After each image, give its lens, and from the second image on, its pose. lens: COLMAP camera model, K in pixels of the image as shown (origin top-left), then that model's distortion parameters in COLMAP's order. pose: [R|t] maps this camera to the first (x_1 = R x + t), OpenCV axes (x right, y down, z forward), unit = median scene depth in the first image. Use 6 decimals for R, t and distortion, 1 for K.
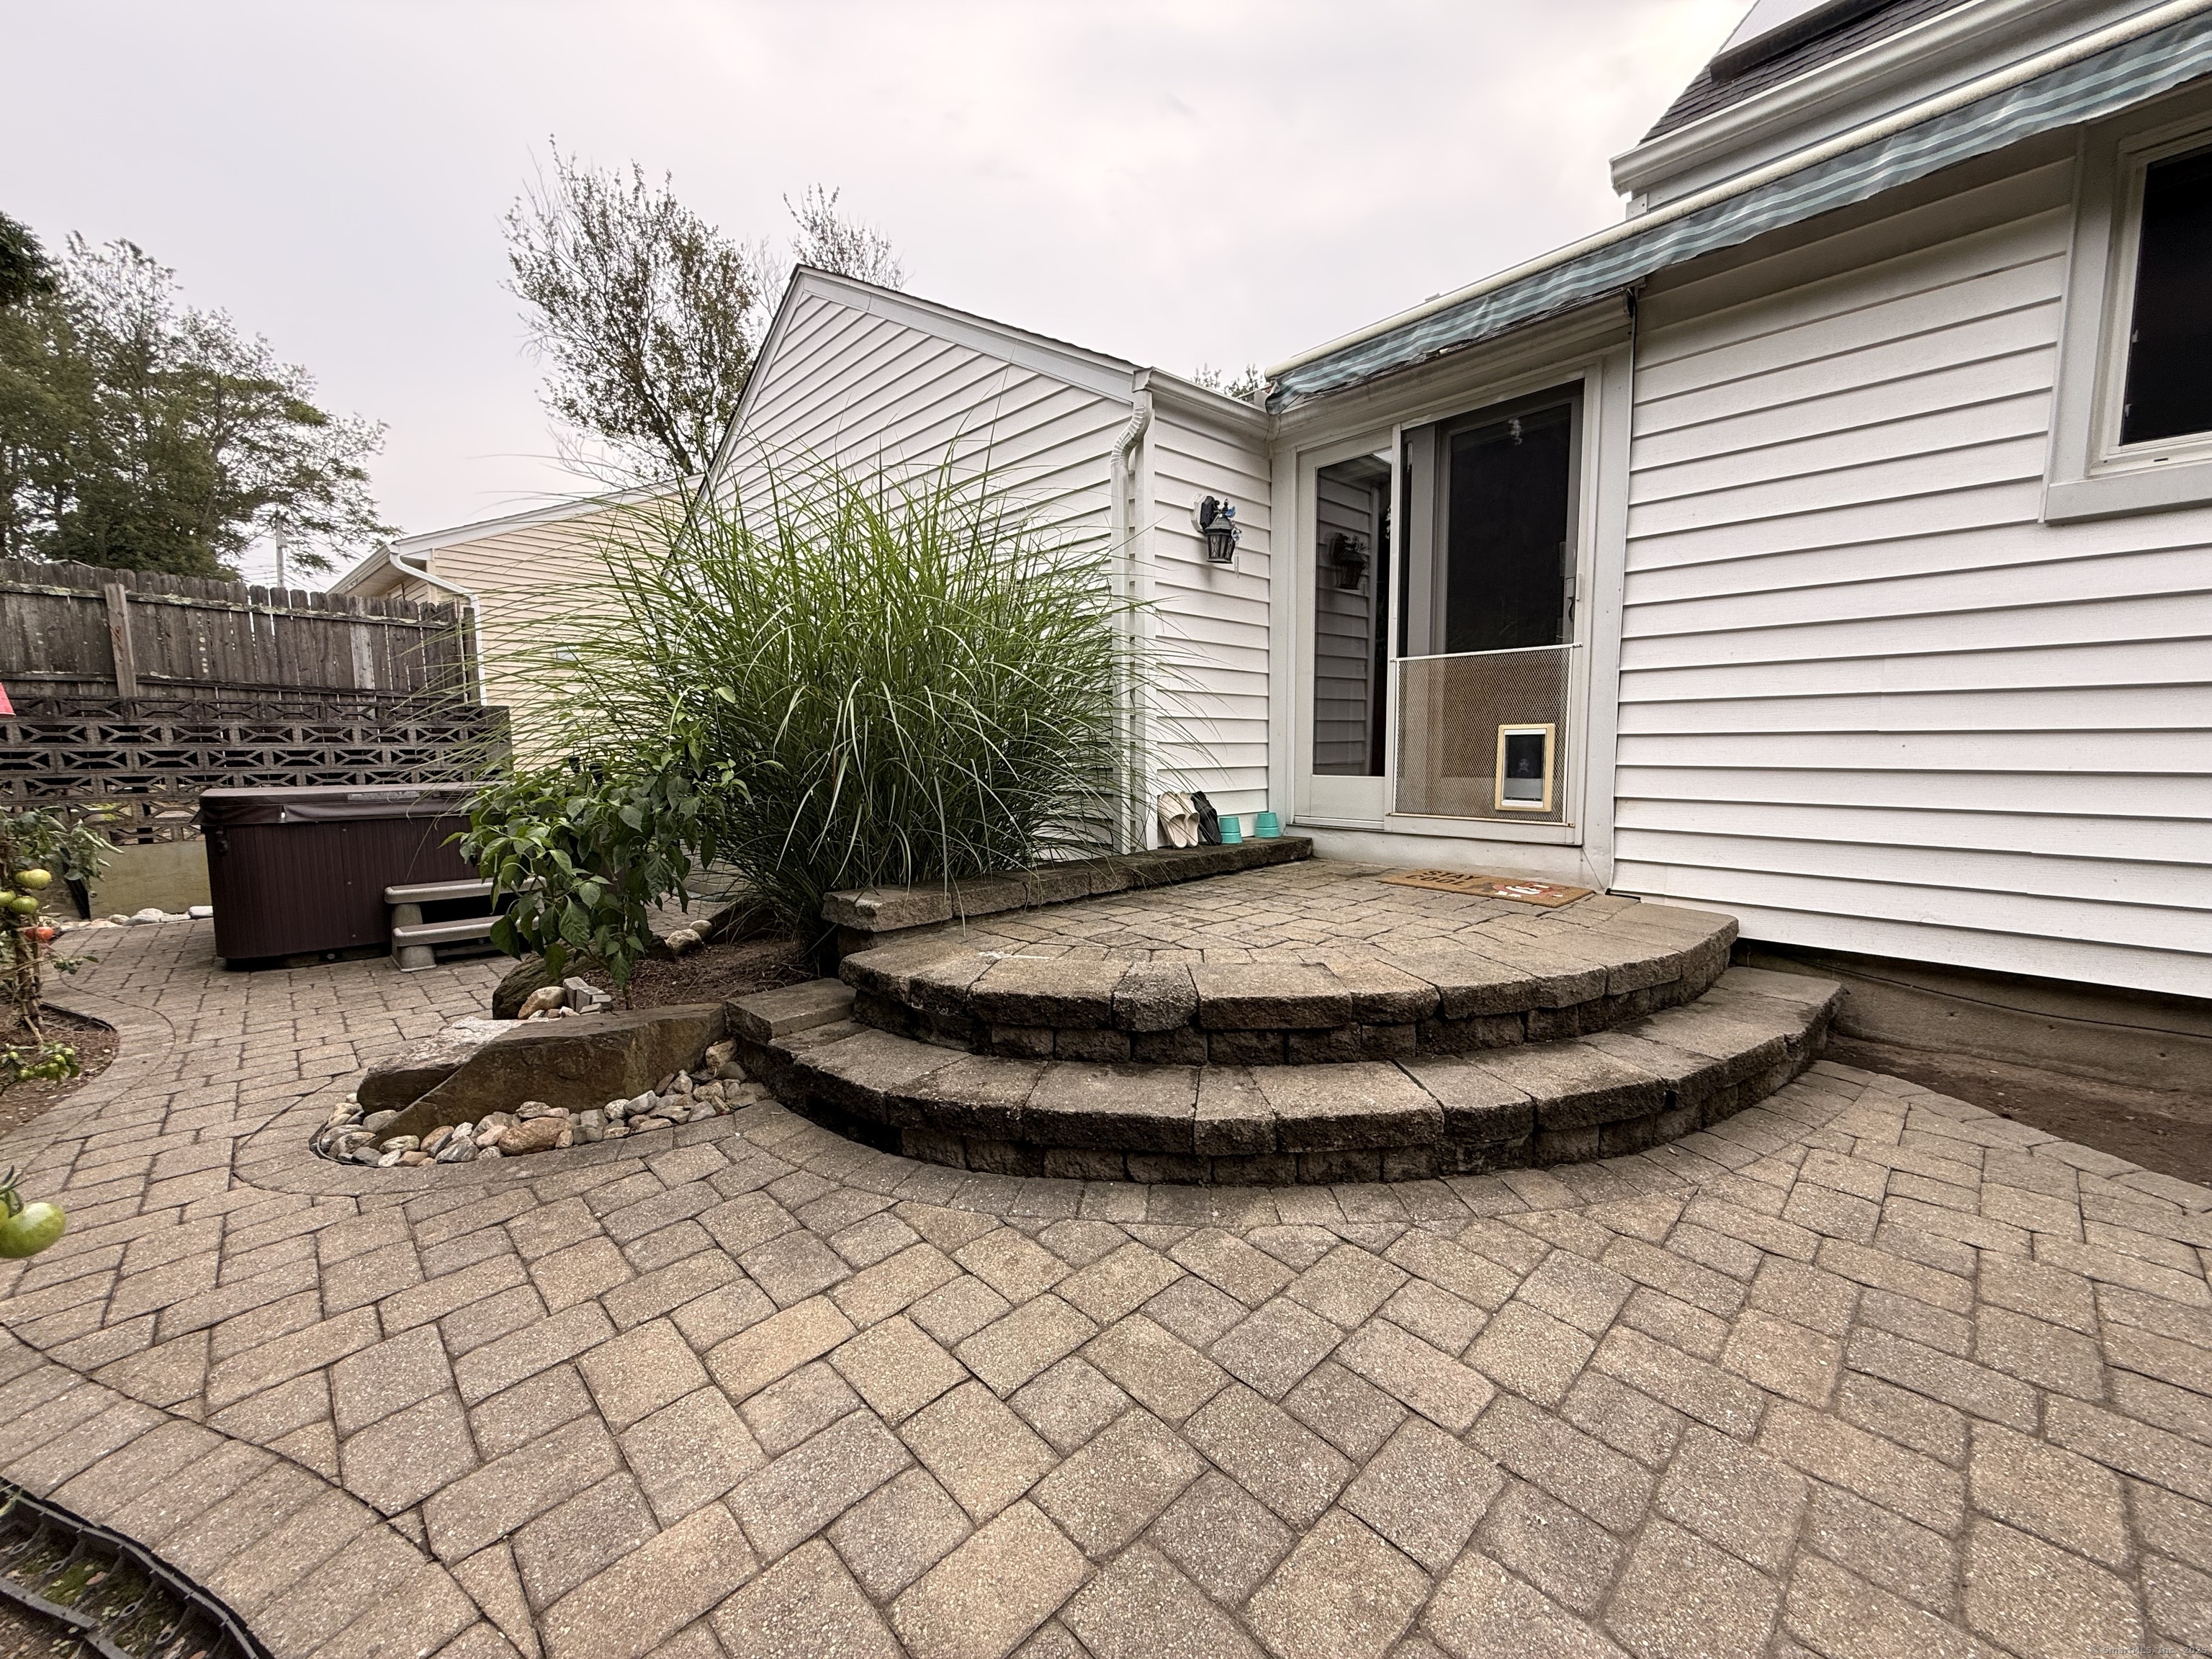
lens RADIAL K [[864.9, 0, 1116.9], [0, 864.9, 829.6], [0, 0, 1]] dist [-0.000988, 0.000082]
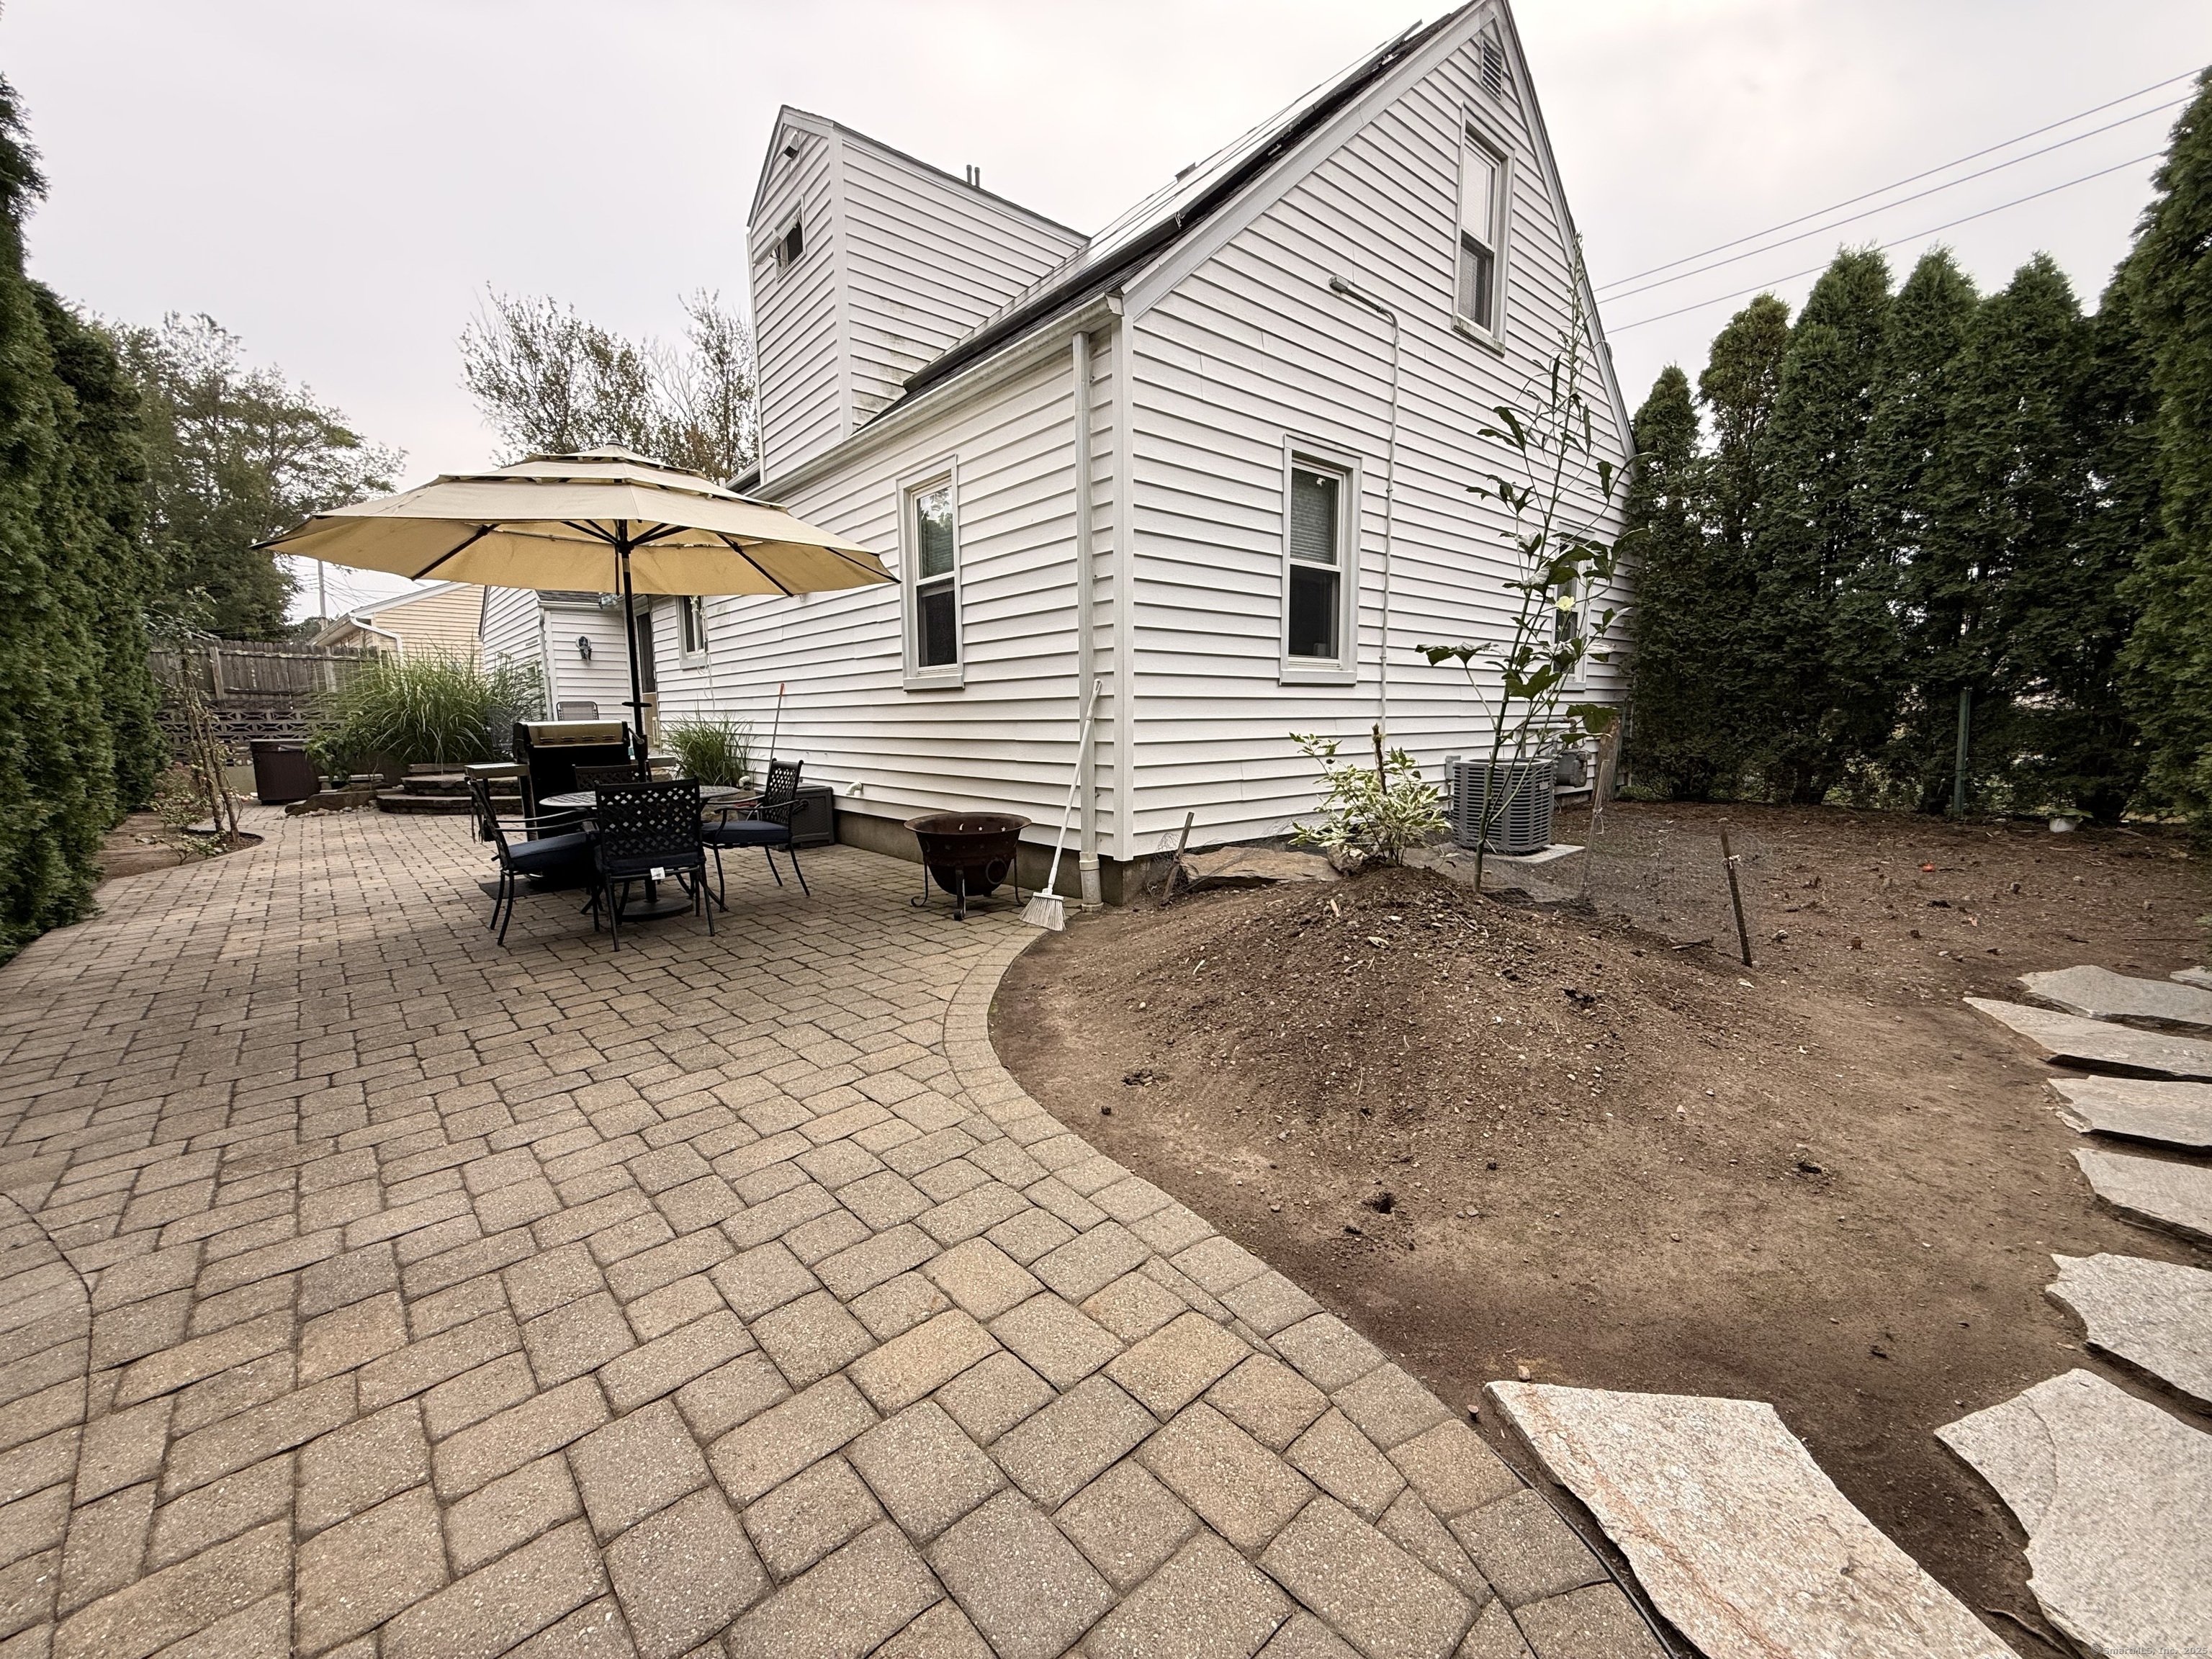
lens RADIAL K [[884.3, 0, 1097.2], [0, 884.3, 828.7], [0, 0, 1]] dist [-0.003486, -0.000617]
pose [[0.998106, 0.012776, -0.060180, 0.407381], [-0.011171, 0.999575, 0.026925, 0.029945], [0.060498, -0.026202, 0.997824, -0.371055]]
